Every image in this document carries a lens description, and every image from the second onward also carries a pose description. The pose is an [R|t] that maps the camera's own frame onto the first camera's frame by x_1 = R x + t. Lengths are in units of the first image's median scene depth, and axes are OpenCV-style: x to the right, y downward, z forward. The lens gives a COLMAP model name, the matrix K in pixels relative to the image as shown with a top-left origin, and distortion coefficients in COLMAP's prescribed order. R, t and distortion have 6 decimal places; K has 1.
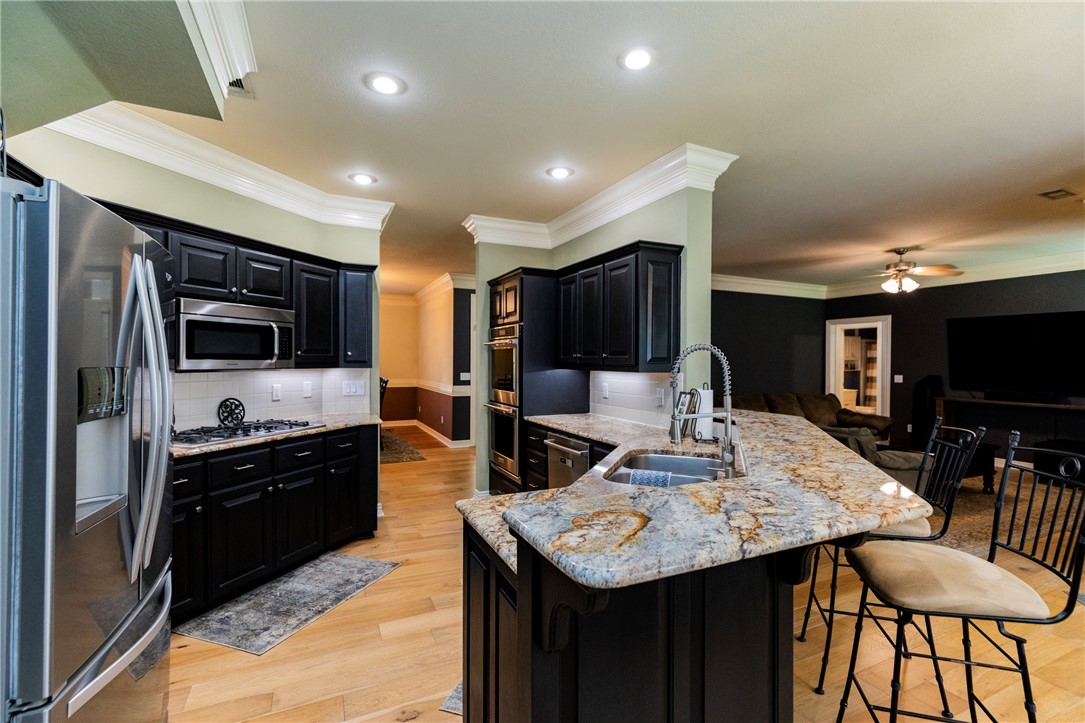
lens RADIAL K [[496.4, 0, 540.7], [0, 496.4, 356.9], [0, 0, 1]] dist [0.007015, -0.002053]
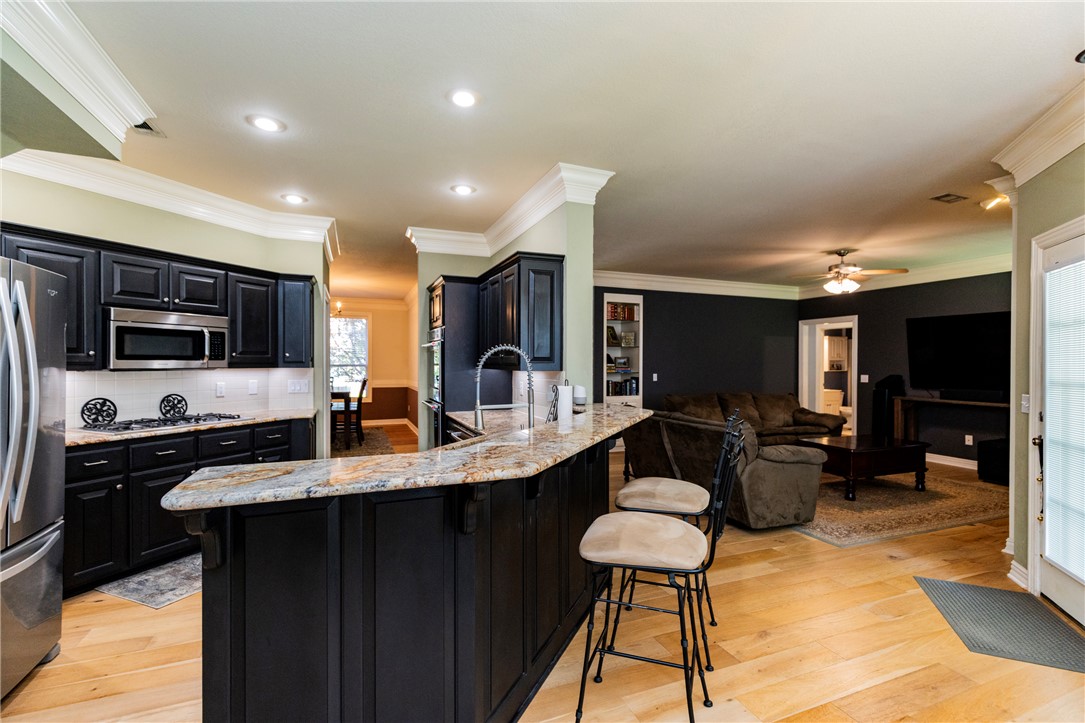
lens RADIAL K [[496.4, 0, 545.1], [0, 496.4, 356.6], [0, 0, 1]] dist [0.007015, -0.002053]
pose [[0.998316, -0.003556, -0.057908, 0.279440], [0.003298, 0.999984, -0.004551, 0.004671], [0.057923, 0.004353, 0.998312, -0.086932]]
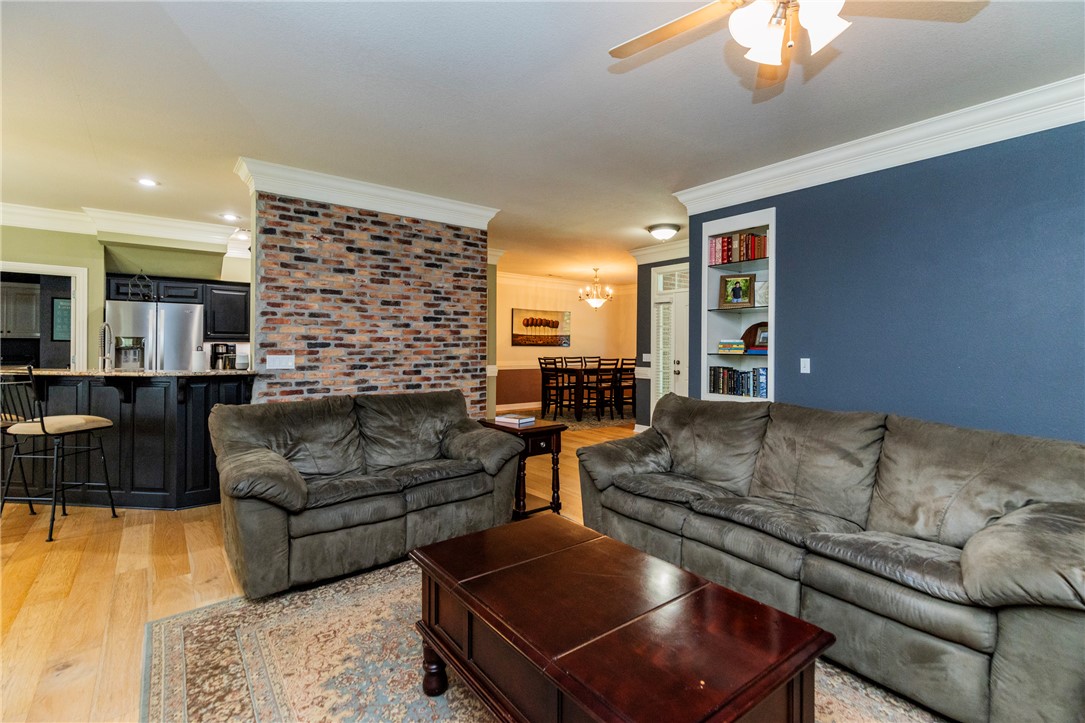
lens RADIAL K [[496.4, 0, 543.2], [0, 496.4, 350.7], [0, 0, 1]] dist [0.007015, -0.002053]
pose [[0.236464, 0.006472, -0.971619, 1.750295], [-0.010747, 0.999934, 0.004045, 0.064811], [0.971581, 0.009486, 0.236518, 1.542155]]
